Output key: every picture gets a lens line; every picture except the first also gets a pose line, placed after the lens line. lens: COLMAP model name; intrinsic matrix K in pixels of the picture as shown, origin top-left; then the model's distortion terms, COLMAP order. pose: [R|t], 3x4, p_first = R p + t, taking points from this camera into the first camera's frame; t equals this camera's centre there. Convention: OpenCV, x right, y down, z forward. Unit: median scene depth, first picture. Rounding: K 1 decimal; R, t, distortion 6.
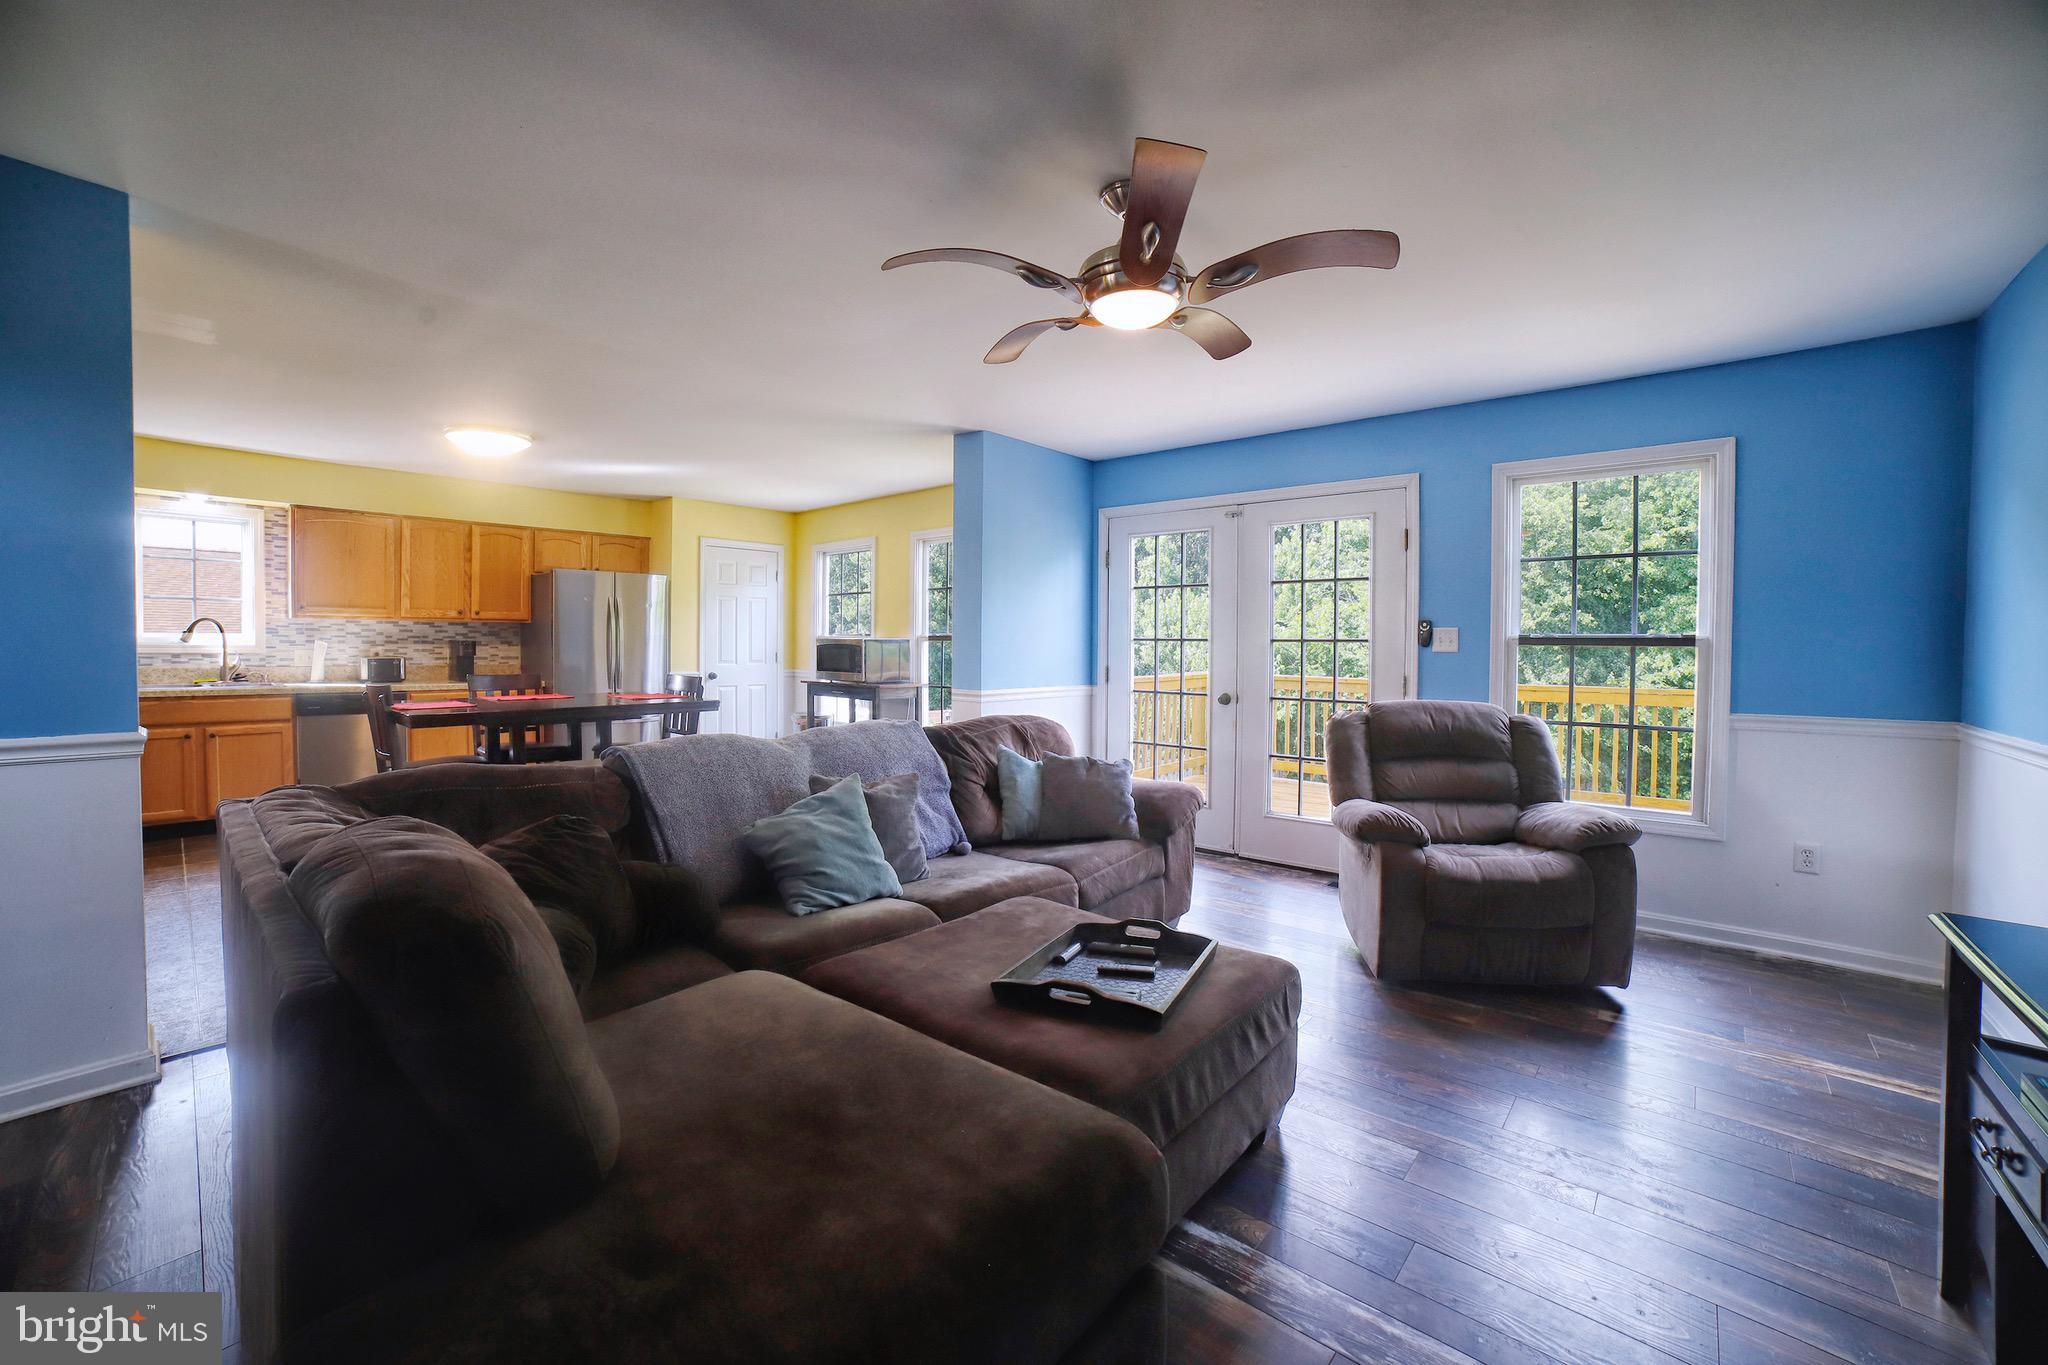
lens RADIAL K [[812.3, 0, 1021.0], [0, 812.3, 667.4], [0, 0, 1]] dist [-0.096822, 0.030539]
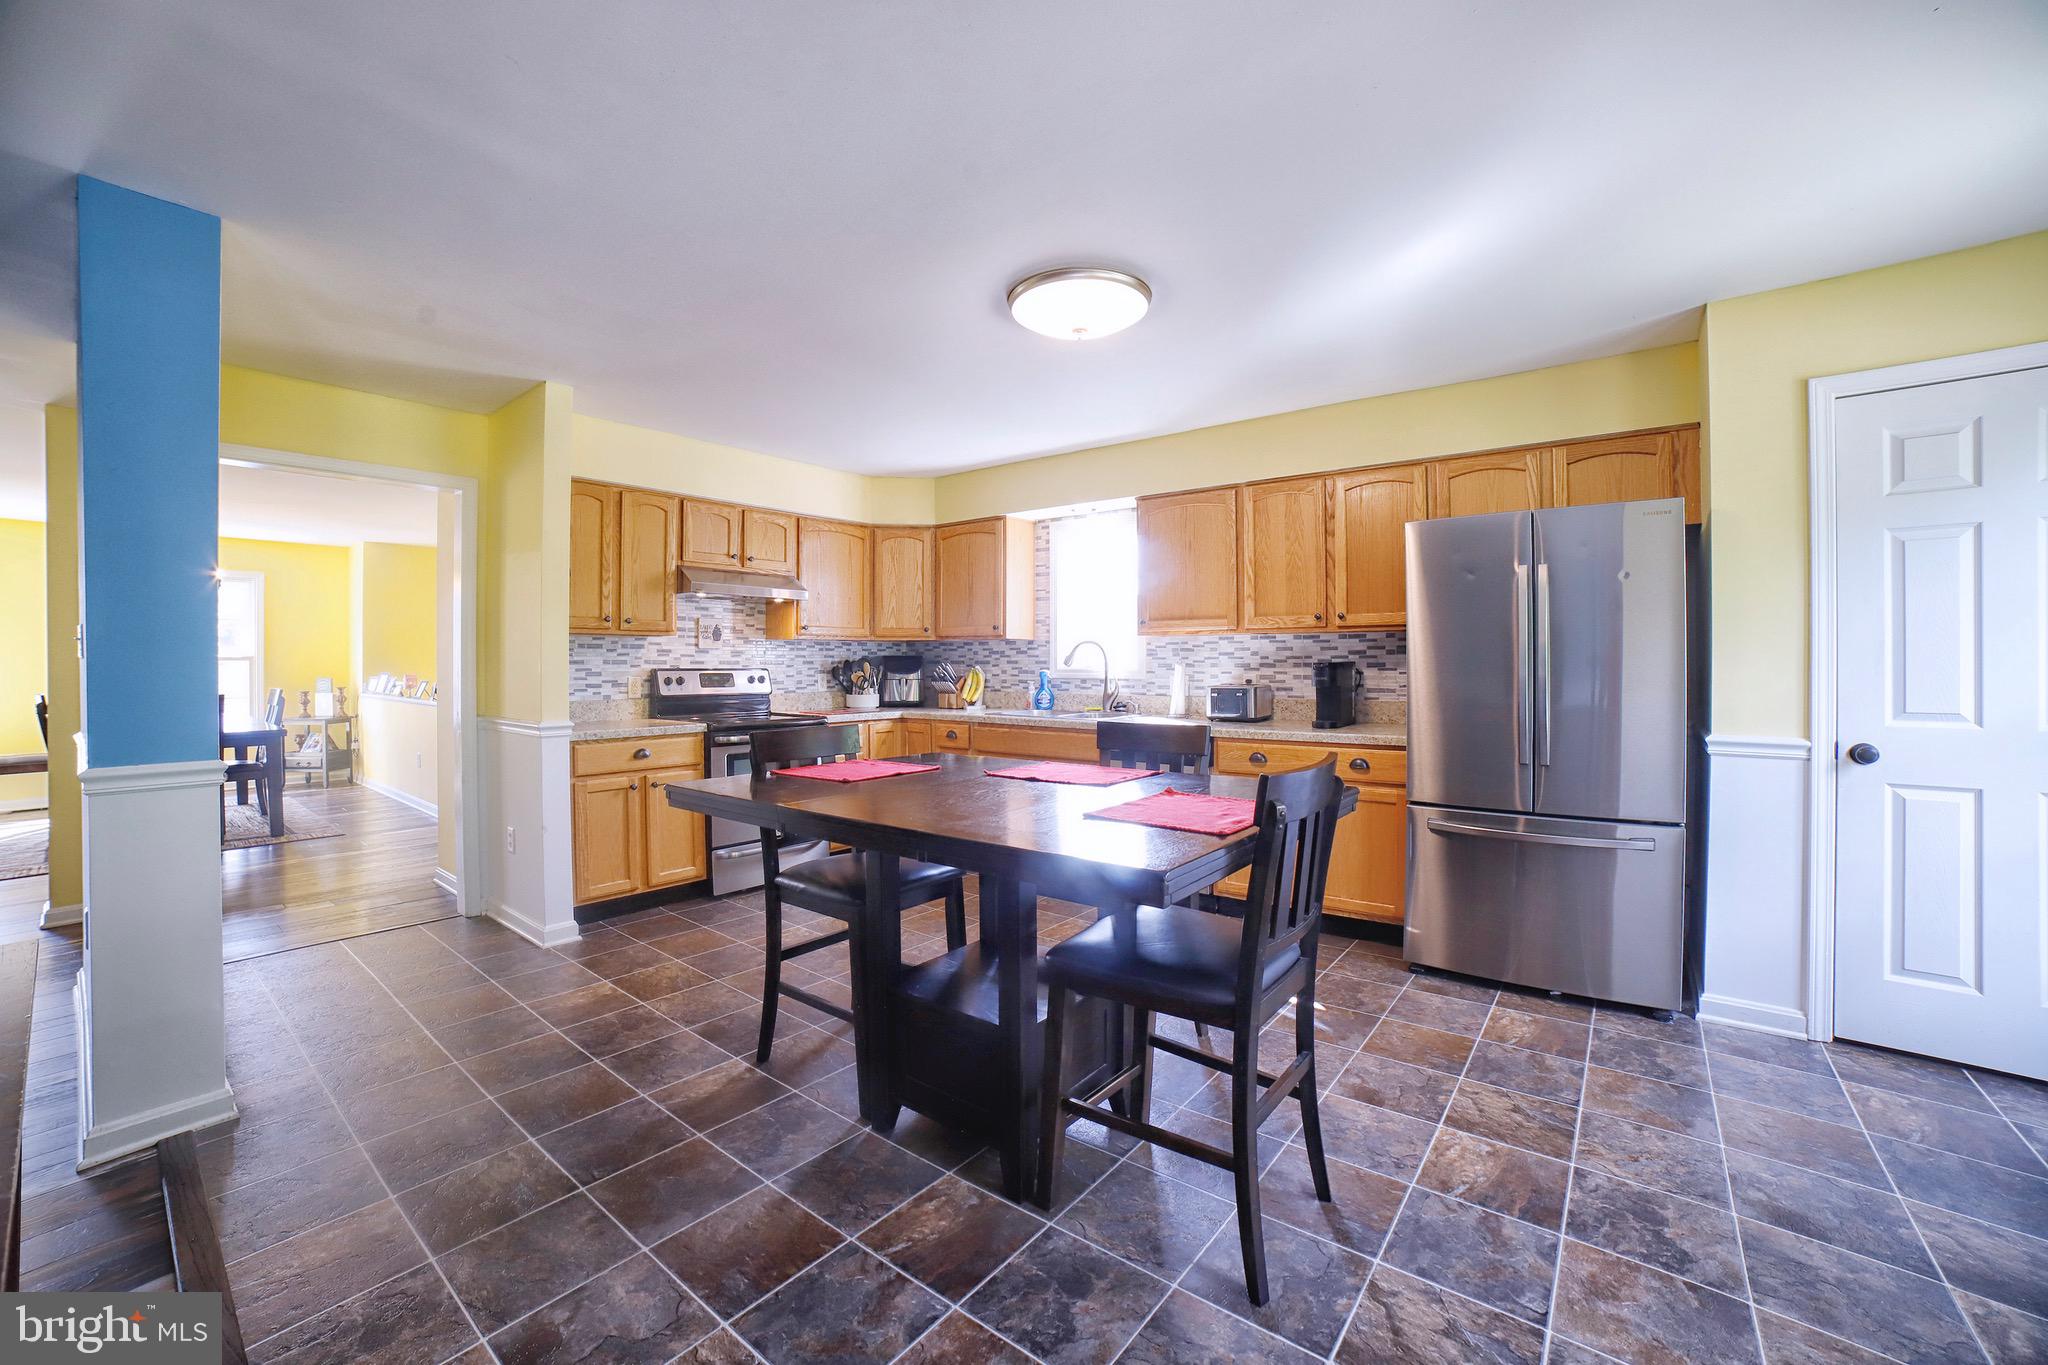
lens RADIAL K [[826.6, 0, 1023.2], [0, 826.6, 662.7], [0, 0, 1]] dist [-0.106314, 0.039252]
pose [[0.054566, -0.008825, -0.998471, -0.076033], [-0.023967, 0.999661, -0.010145, -0.022399], [0.998222, 0.024484, 0.054336, 0.749050]]
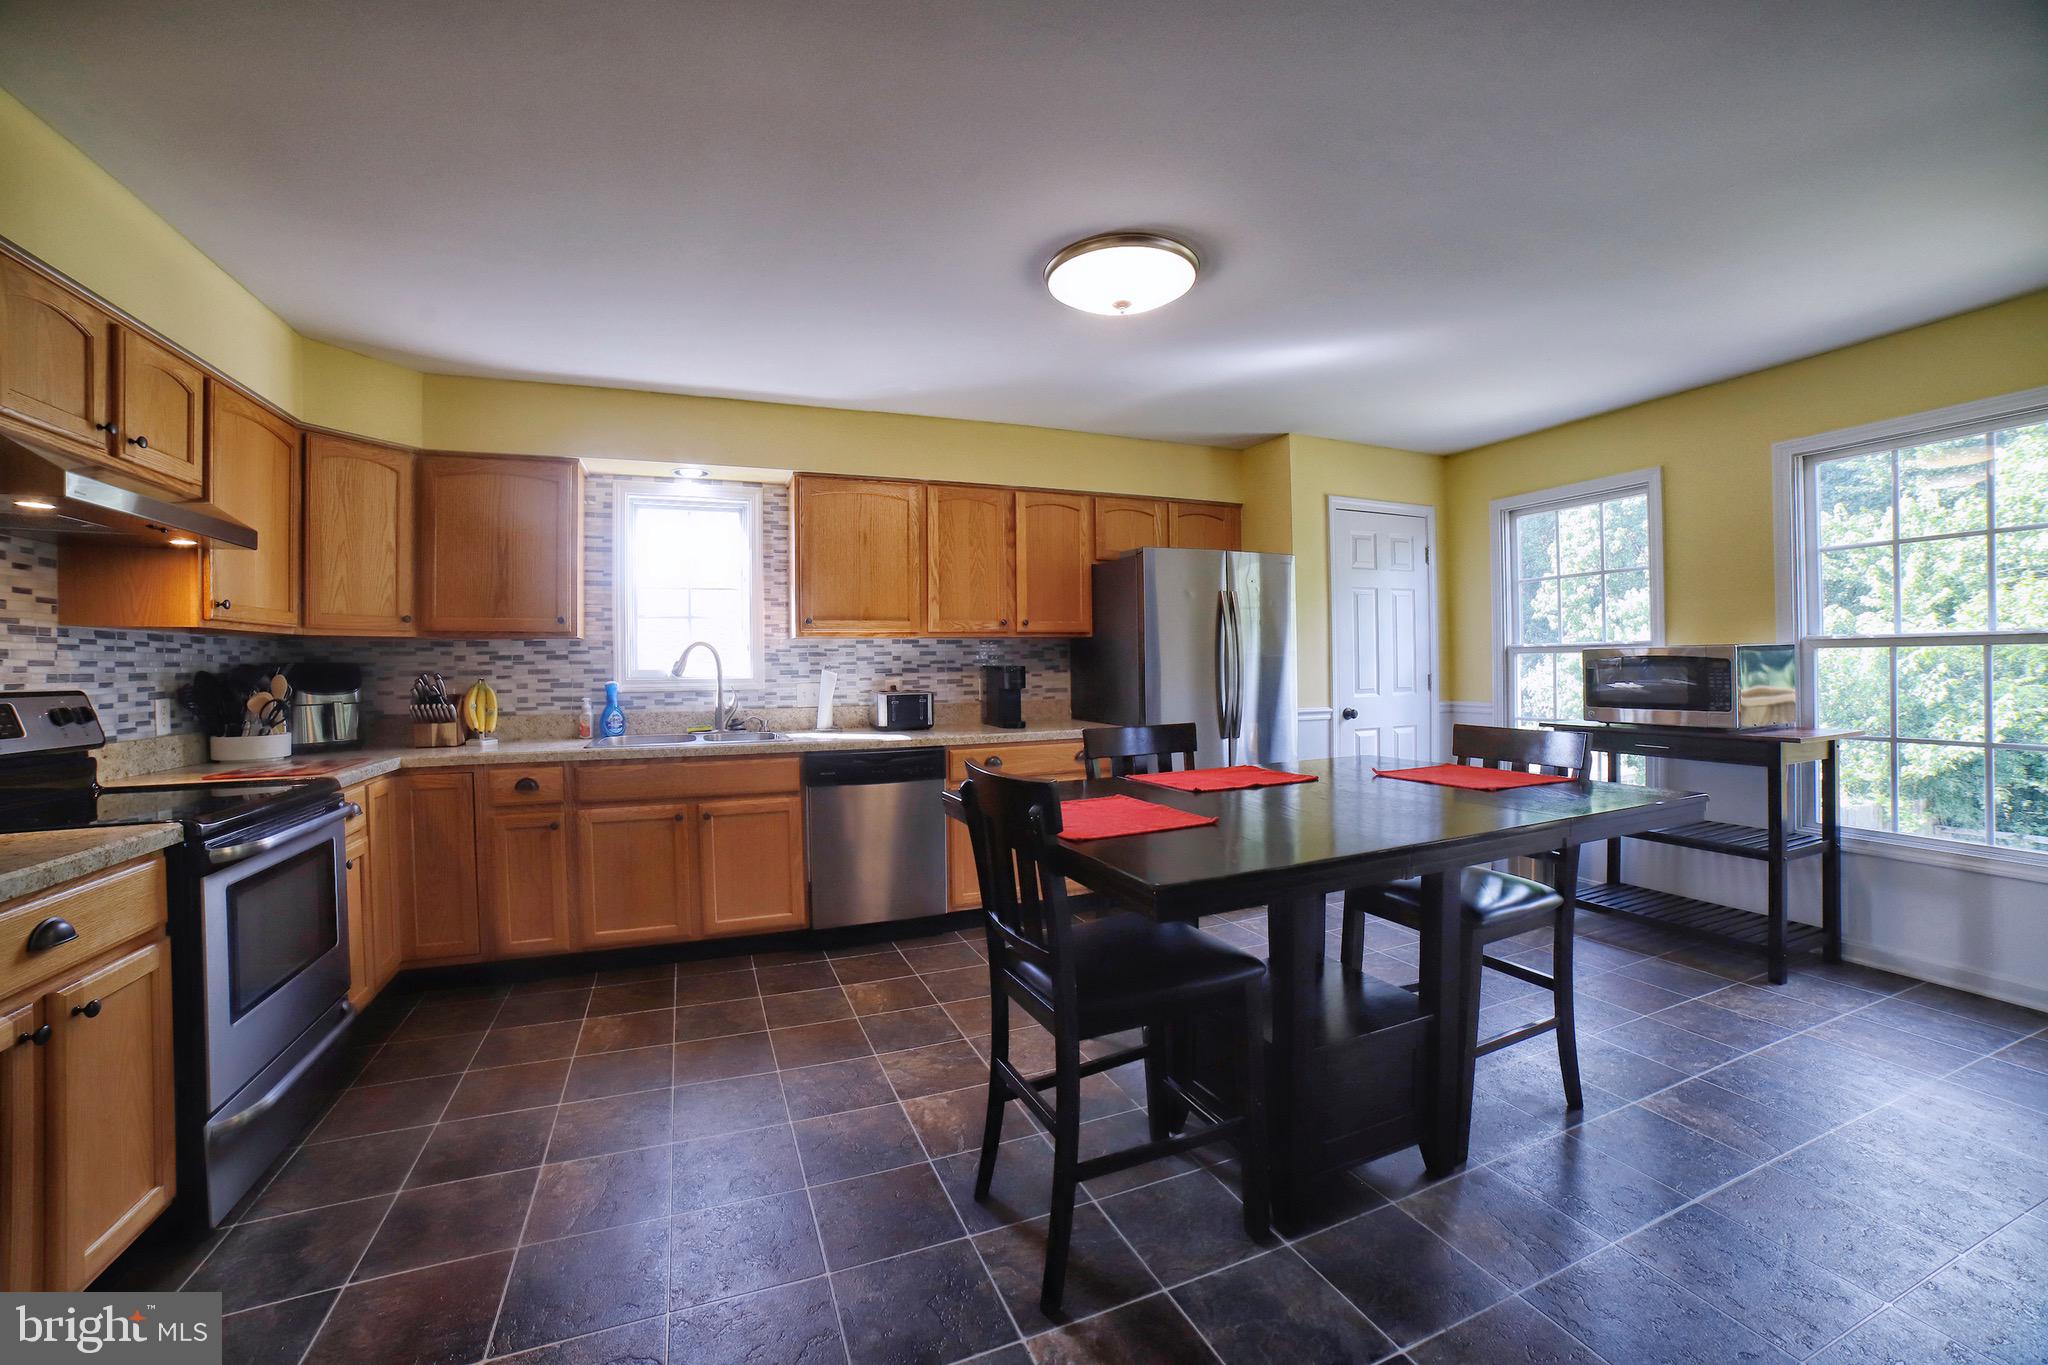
lens RADIAL K [[826.6, 0, 1023.2], [0, 826.6, 662.7], [0, 0, 1]] dist [-0.106314, 0.039252]
pose [[0.898267, -0.022758, -0.438860, -0.408976], [0.010220, 0.999470, -0.030912, -0.015929], [0.439331, 0.023282, 0.898023, 0.386973]]
